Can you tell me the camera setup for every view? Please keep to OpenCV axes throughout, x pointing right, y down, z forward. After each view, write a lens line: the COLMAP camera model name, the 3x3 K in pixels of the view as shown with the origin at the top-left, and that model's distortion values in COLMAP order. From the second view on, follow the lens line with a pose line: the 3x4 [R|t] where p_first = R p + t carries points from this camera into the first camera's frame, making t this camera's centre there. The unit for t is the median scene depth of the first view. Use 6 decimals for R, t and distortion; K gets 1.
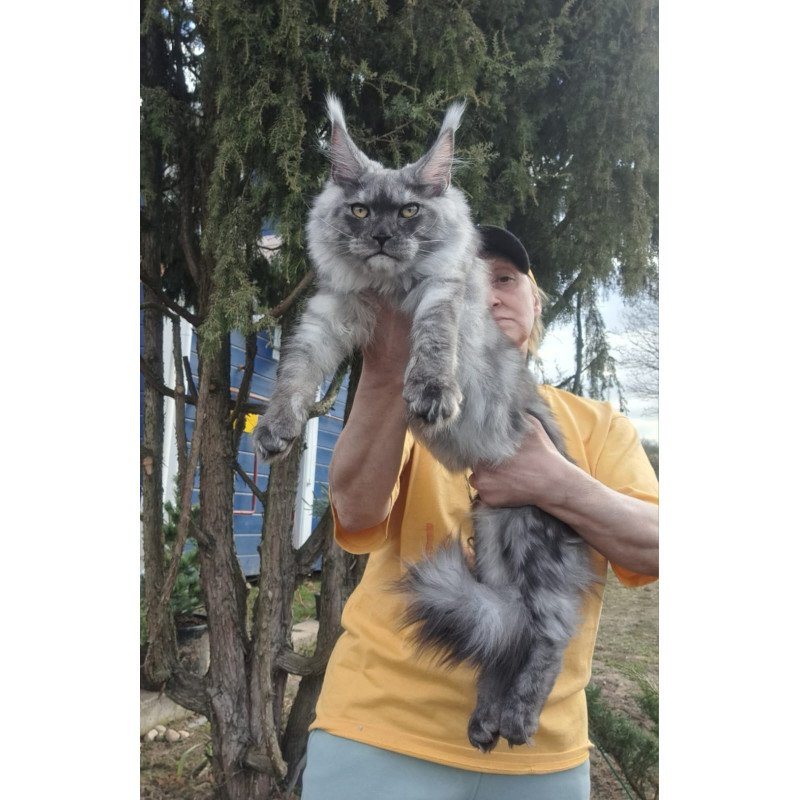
lens RADIAL K [[787.1, 0, 381.7], [0, 787.1, 389.6], [0, 0, 1]] dist [0.065477, 0.000000]
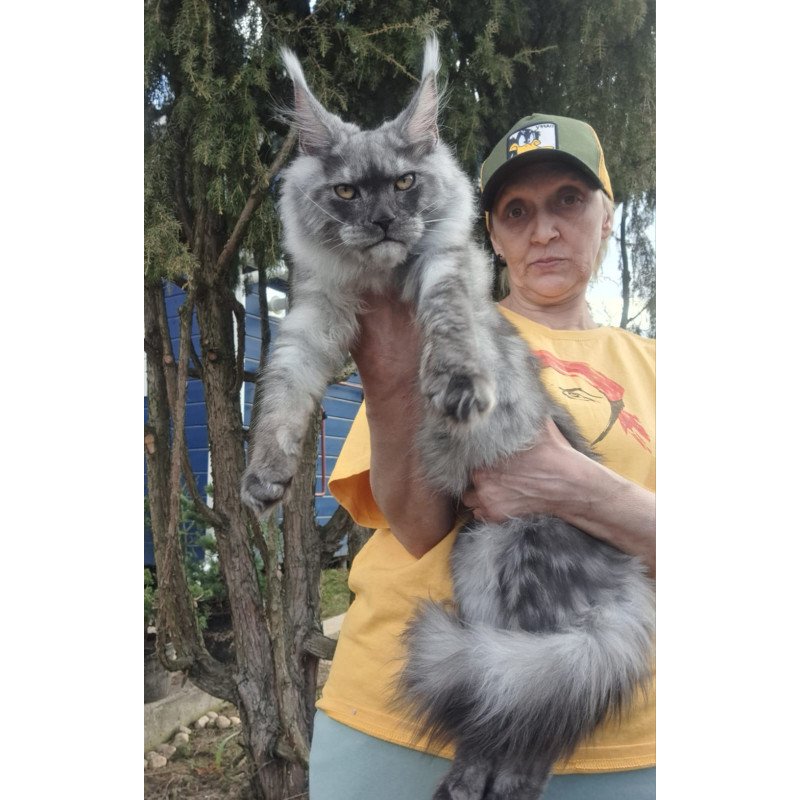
lens RADIAL K [[787.1, 0, 369.7], [0, 787.1, 398.6], [0, 0, 1]] dist [0.065477, 0.000000]
pose [[0.987885, -0.067248, -0.139860, 0.095036], [0.071720, 0.997054, 0.027180, 0.034146], [0.137620, -0.036881, 0.989798, 0.101835]]
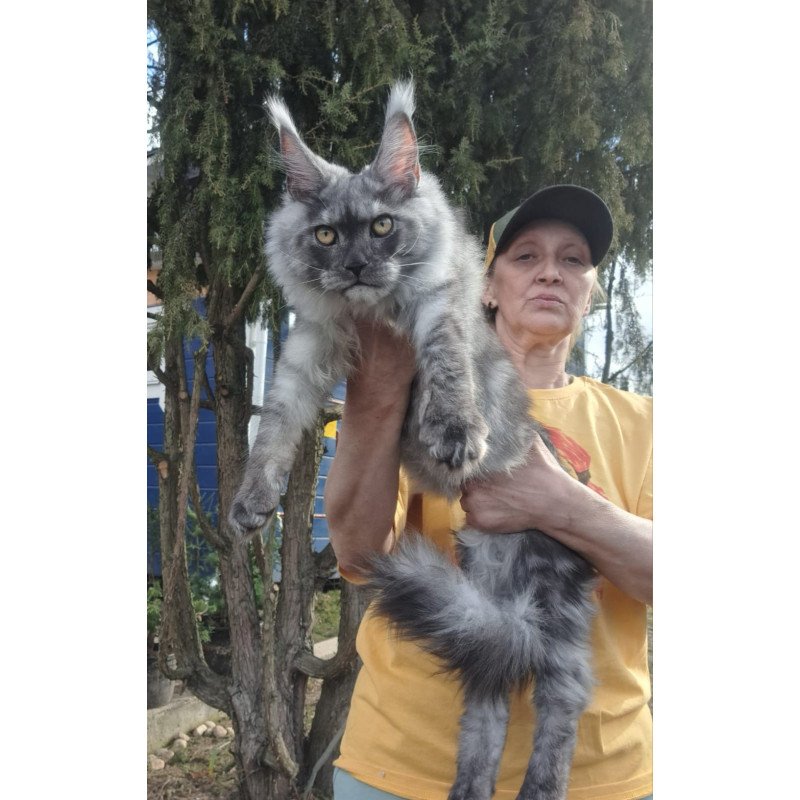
lens RADIAL K [[787.1, 0, 368.0], [0, 787.1, 394.1], [0, 0, 1]] dist [0.065477, 0.000000]
pose [[0.984659, -0.024124, -0.172811, 0.144454], [0.024052, 0.999708, -0.002511, 0.005354], [0.172822, -0.001684, 0.984952, 0.023844]]
